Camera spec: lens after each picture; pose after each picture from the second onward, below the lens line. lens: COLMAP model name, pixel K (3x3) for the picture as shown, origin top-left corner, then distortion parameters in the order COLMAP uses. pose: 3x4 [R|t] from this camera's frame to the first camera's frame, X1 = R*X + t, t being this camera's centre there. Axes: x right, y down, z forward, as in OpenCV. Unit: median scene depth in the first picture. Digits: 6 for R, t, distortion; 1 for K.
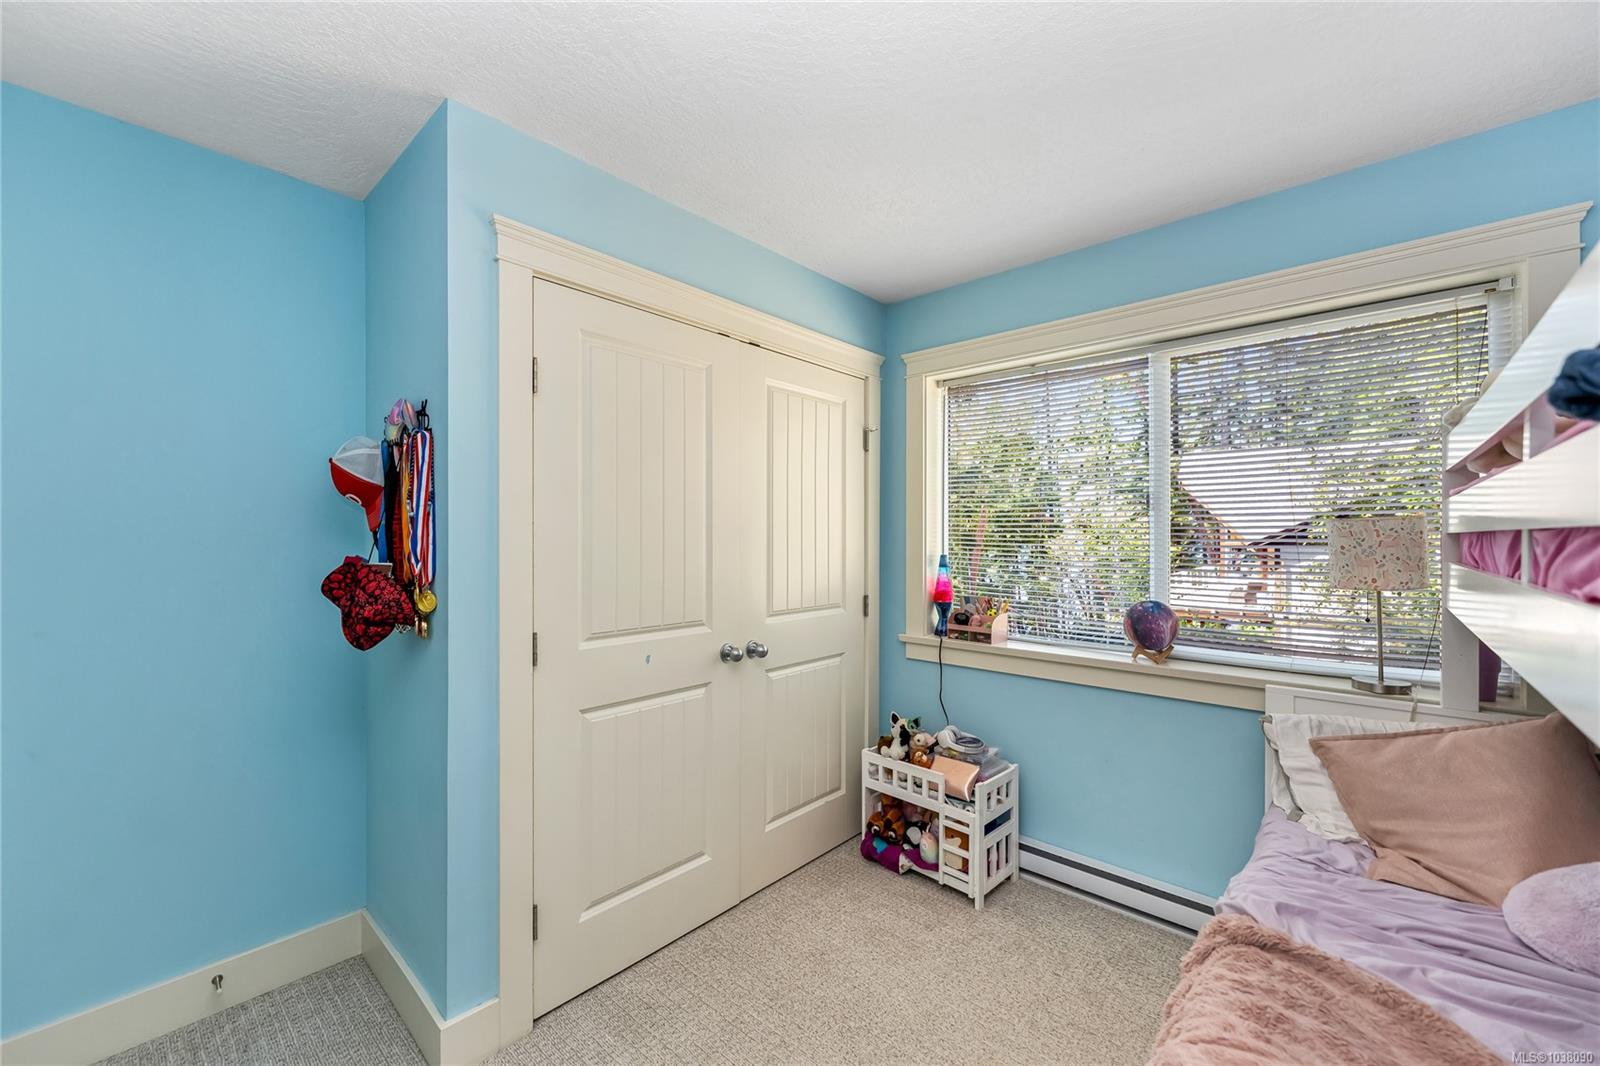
lens RADIAL K [[635.5, 0, 801.8], [0, 635.5, 541.1], [0, 0, 1]] dist [-0.001244, -0.000038]
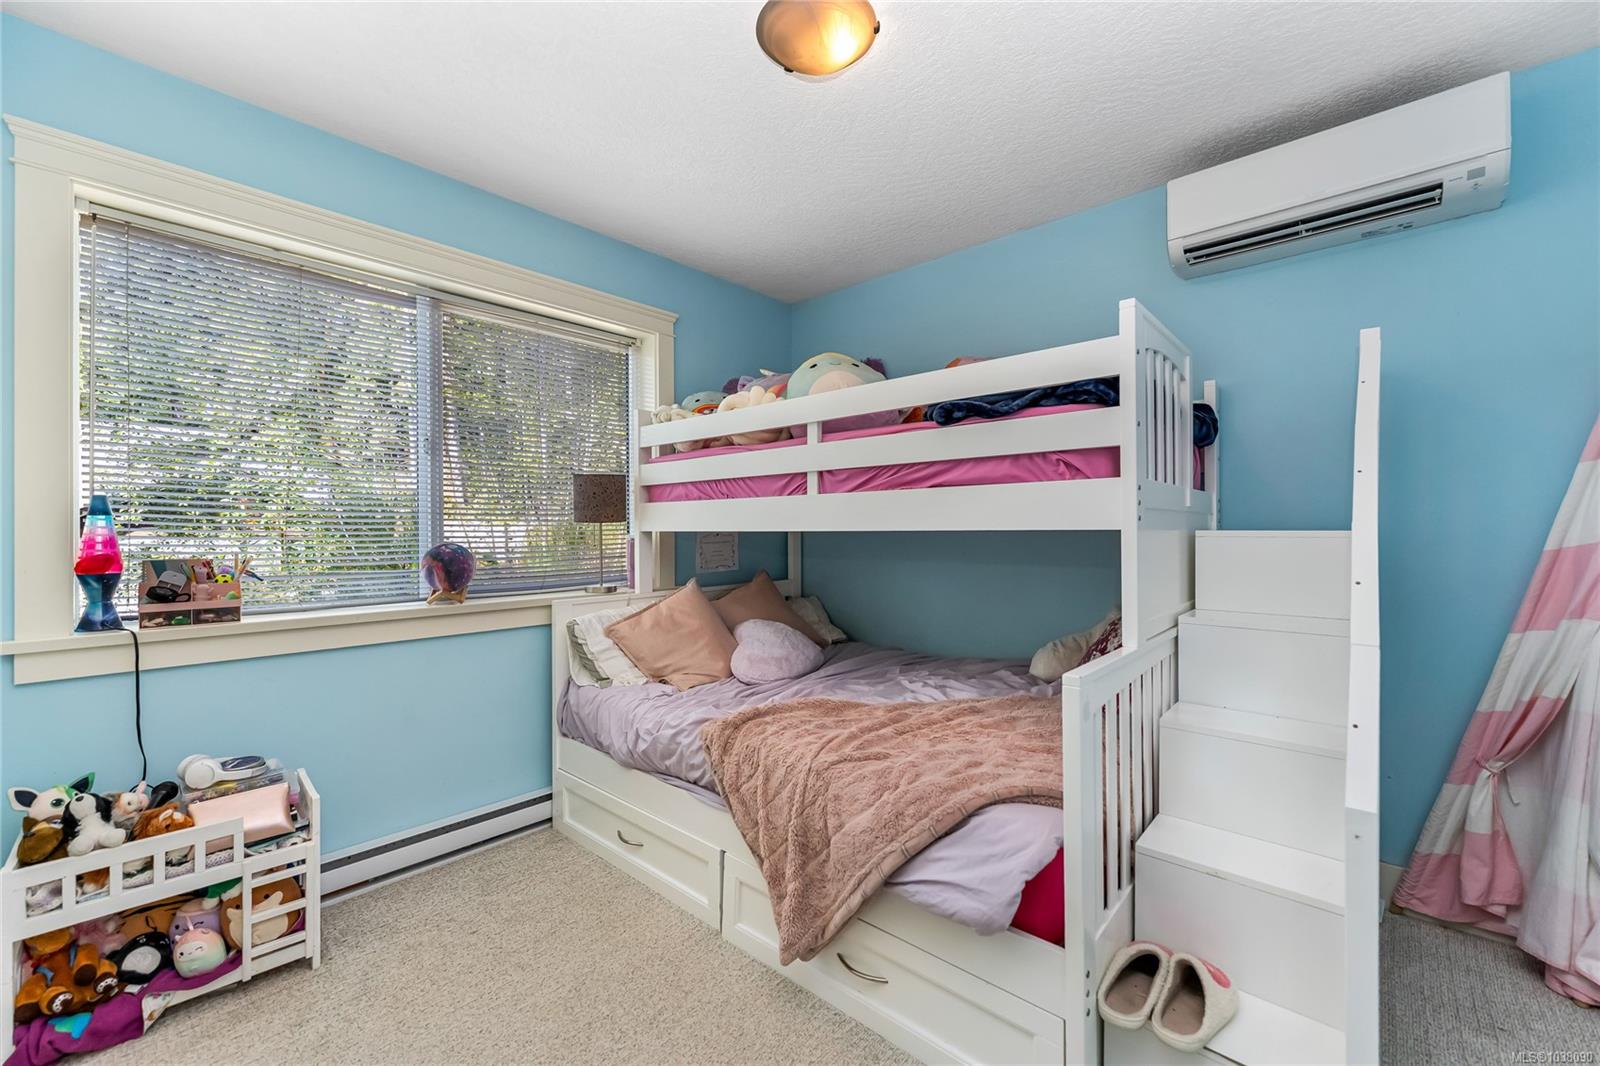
lens RADIAL K [[640.4, 0, 792.9], [0, 640.4, 534.9], [0, 0, 1]] dist [-0.000982, -0.000062]
pose [[0.004110, -0.006525, 0.999970, -0.431065], [0.006351, 0.999959, 0.006499, 0.070048], [-0.999971, 0.006324, 0.004152, 0.407763]]
